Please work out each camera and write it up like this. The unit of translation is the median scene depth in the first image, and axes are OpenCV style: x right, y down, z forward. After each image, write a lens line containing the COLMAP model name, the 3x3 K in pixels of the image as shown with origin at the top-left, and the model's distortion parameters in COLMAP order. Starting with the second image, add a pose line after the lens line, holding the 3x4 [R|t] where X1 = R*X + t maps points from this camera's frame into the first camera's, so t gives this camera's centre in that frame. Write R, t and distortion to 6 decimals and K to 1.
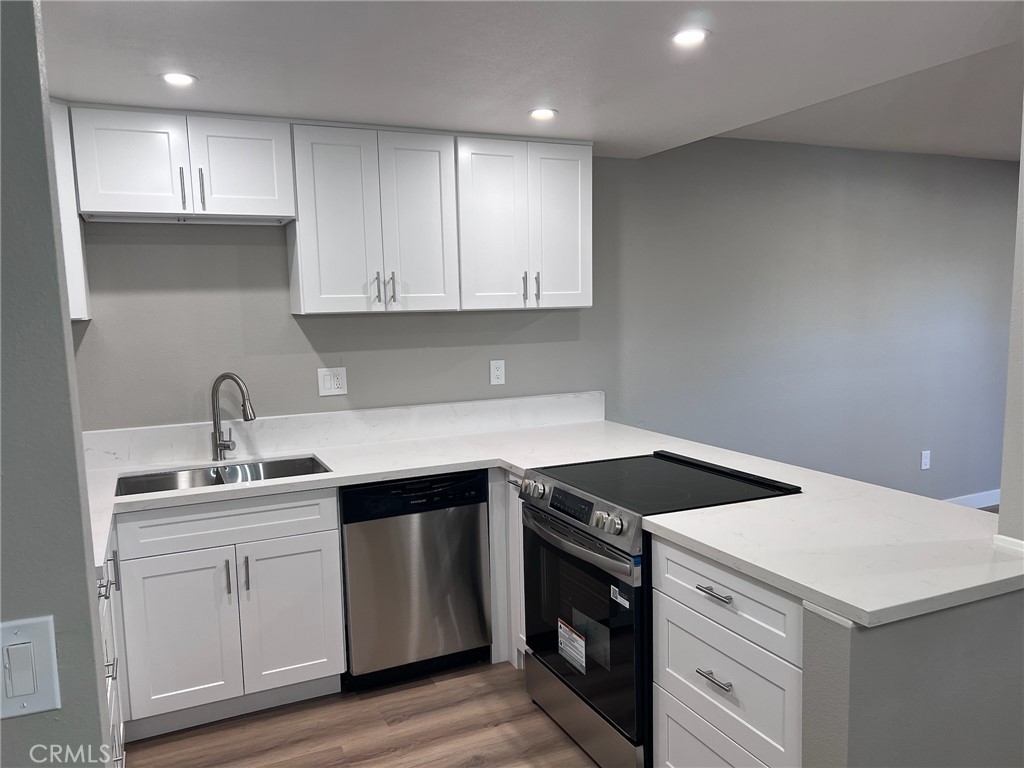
lens RADIAL K [[761.7, 0, 512.6], [0, 761.7, 396.9], [0, 0, 1]] dist [0.054006, 0.000352]
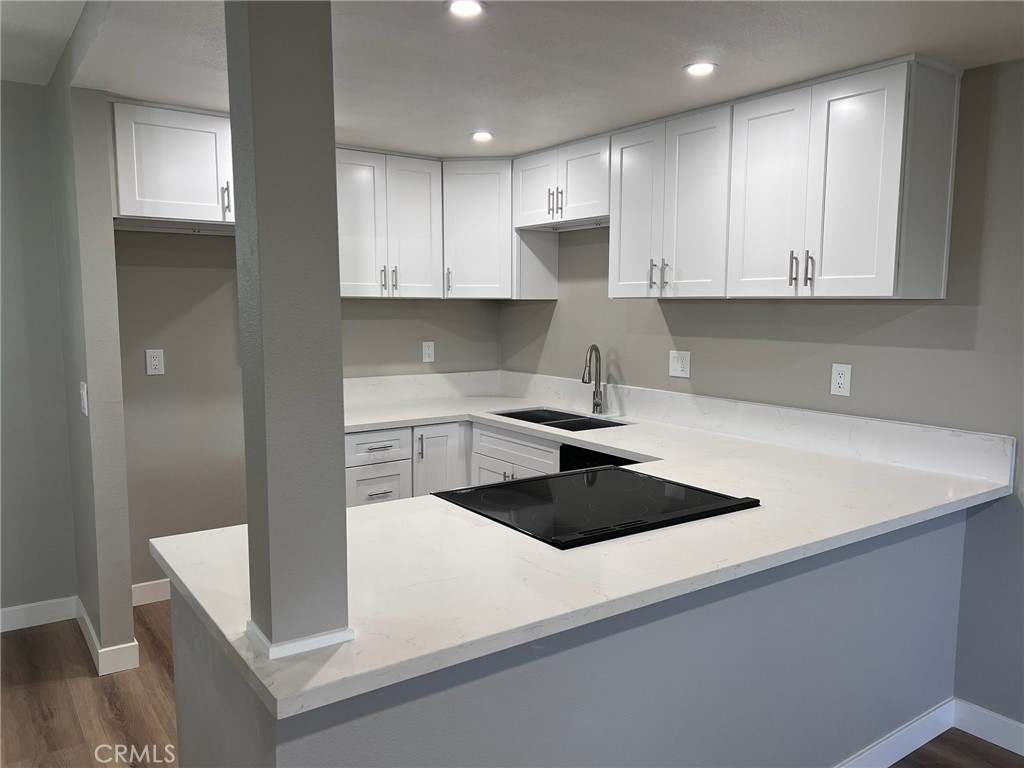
lens RADIAL K [[768.9, 0, 508.3], [0, 768.9, 384.6], [0, 0, 1]] dist [0.050809, -0.059130]
pose [[0.169064, 0.126183, -0.977494, 0.881185], [-0.129591, 0.986007, 0.104868, -0.083632], [0.977048, 0.108945, 0.183051, 0.663905]]
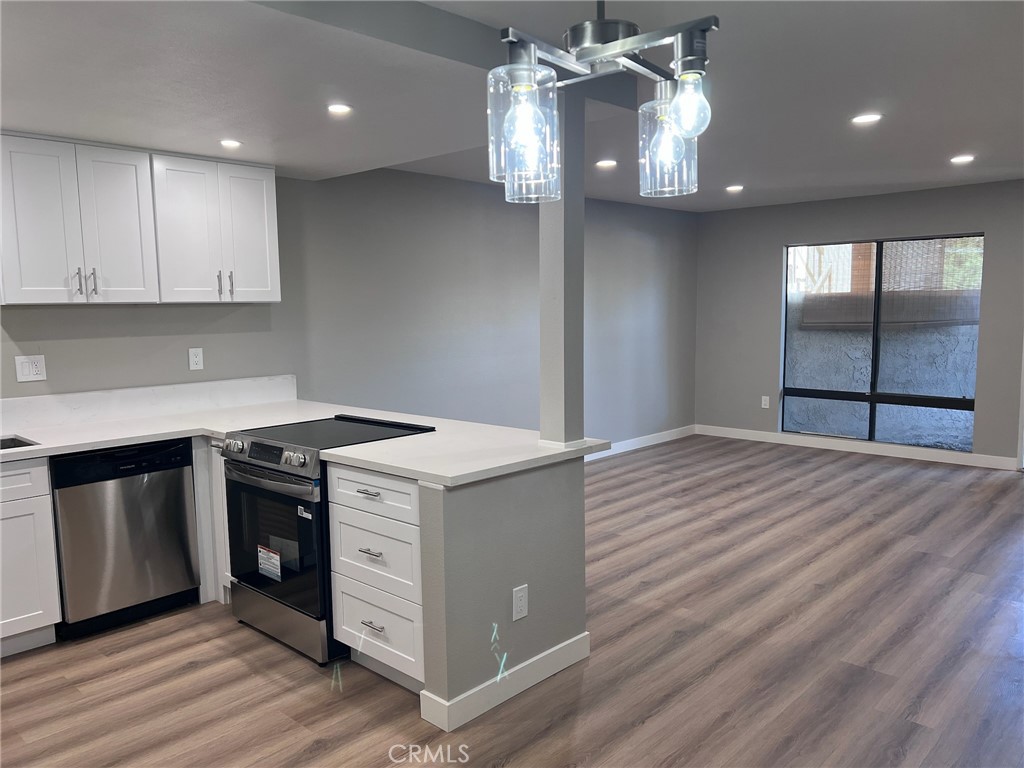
lens RADIAL K [[768.9, 0, 508.3], [0, 768.9, 384.6], [0, 0, 1]] dist [0.050809, -0.059130]
pose [[0.930783, -0.032968, 0.364082, -0.010377], [0.042119, 0.998964, -0.017222, 0.057328], [-0.363137, 0.031365, 0.931208, -0.302711]]
